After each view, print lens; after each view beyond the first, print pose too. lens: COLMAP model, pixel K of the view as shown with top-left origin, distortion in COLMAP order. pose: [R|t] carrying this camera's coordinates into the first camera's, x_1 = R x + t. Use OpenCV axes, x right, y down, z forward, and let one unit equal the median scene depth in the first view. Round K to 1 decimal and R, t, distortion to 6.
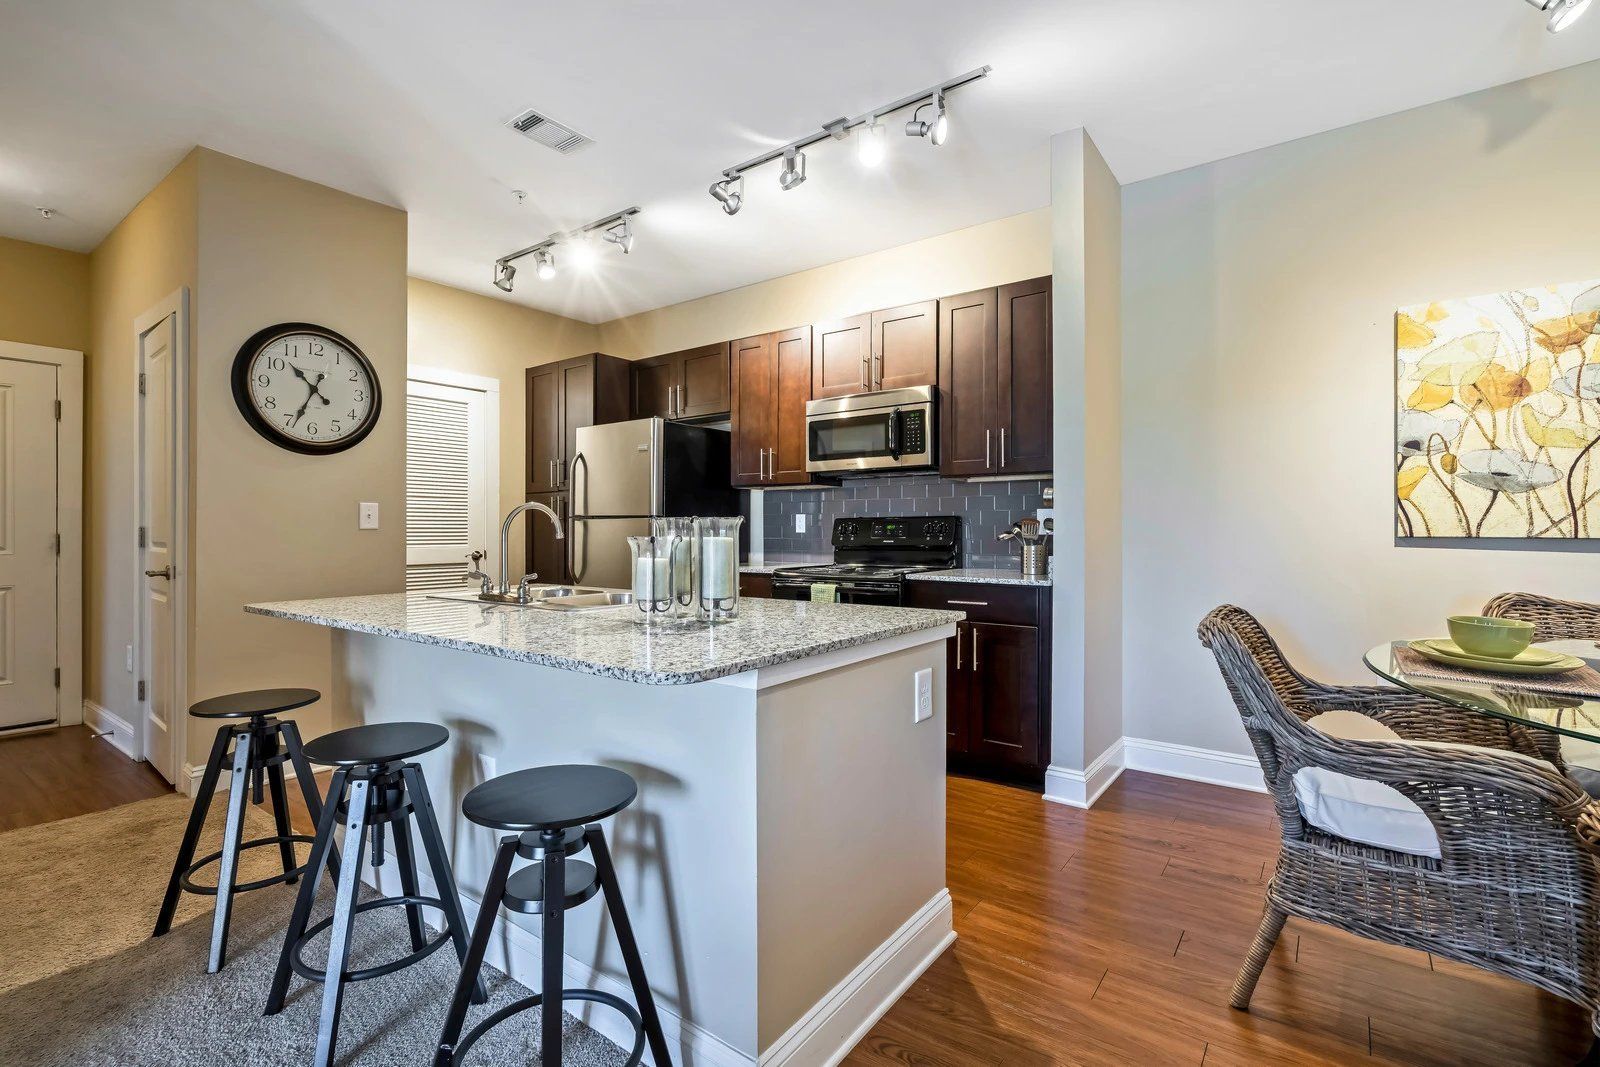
lens RADIAL K [[786.3, 0, 711.7], [0, 786.3, 523.4], [0, 0, 1]] dist [-0.008821, 0.003235]
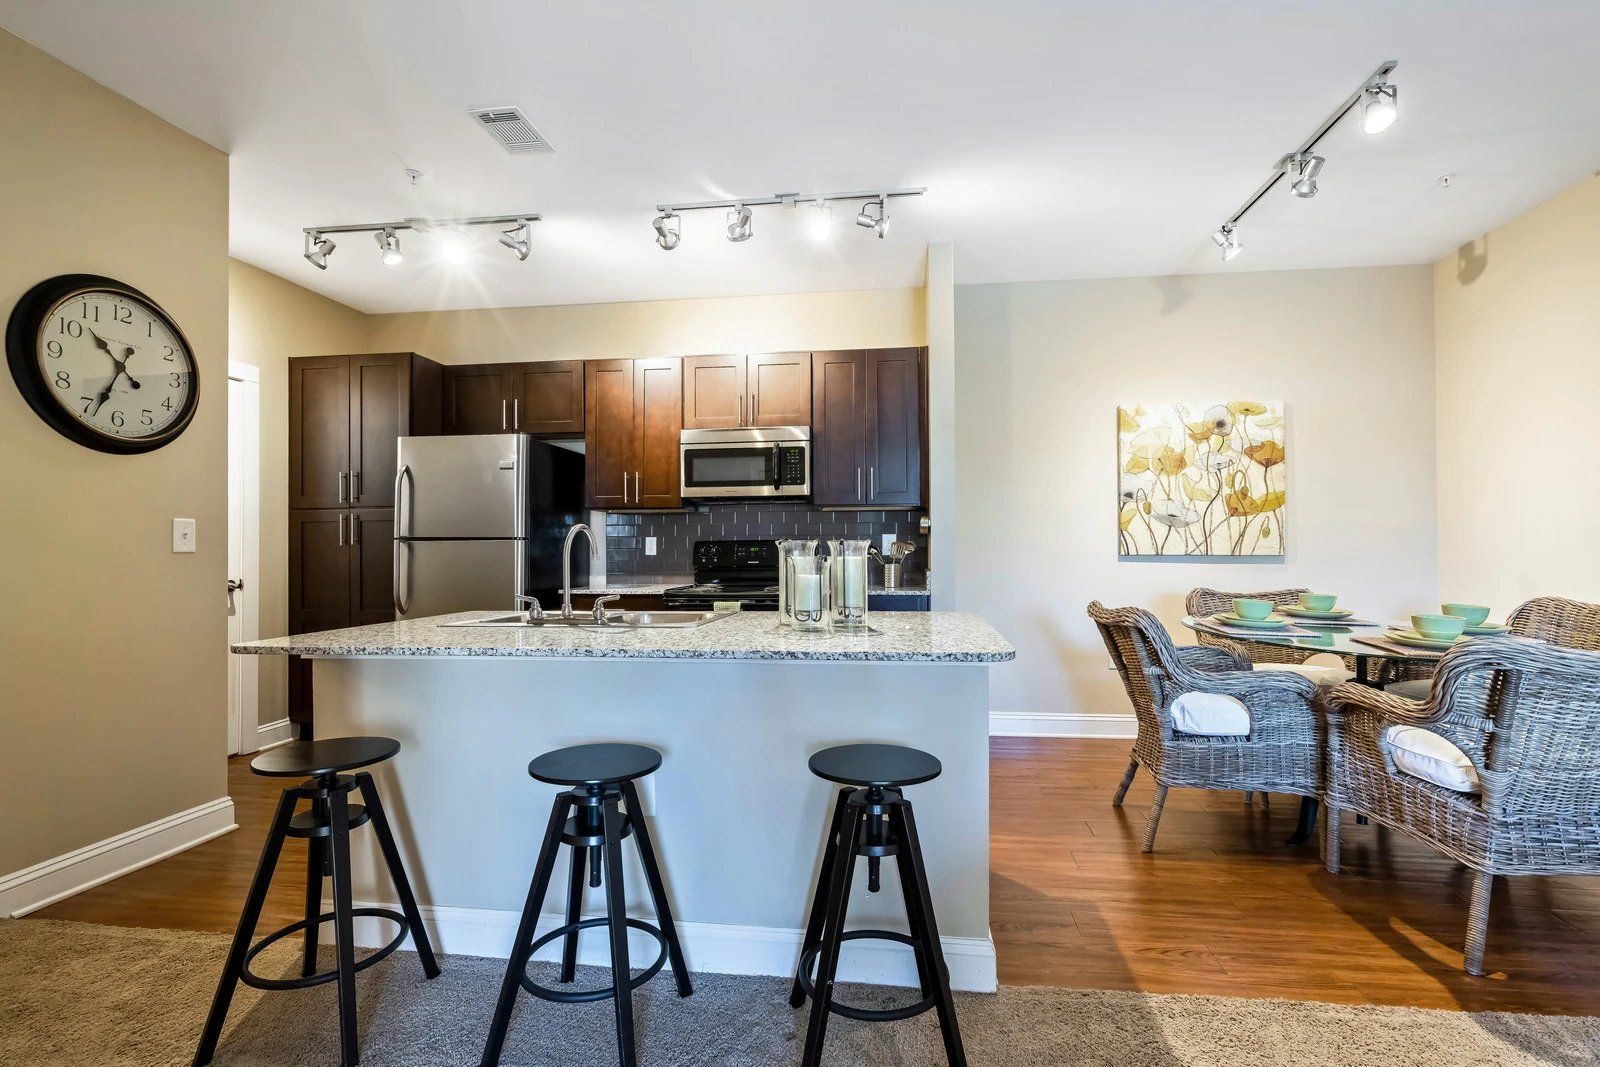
lens RADIAL K [[786.3, 0, 848.1], [0, 786.3, 543.0], [0, 0, 1]] dist [-0.008821, 0.003235]
pose [[0.845319, 0.003178, 0.534253, -0.320420], [-0.000683, 0.999988, -0.004868, 0.001309], [-0.534262, 0.003750, 0.845311, -0.008282]]
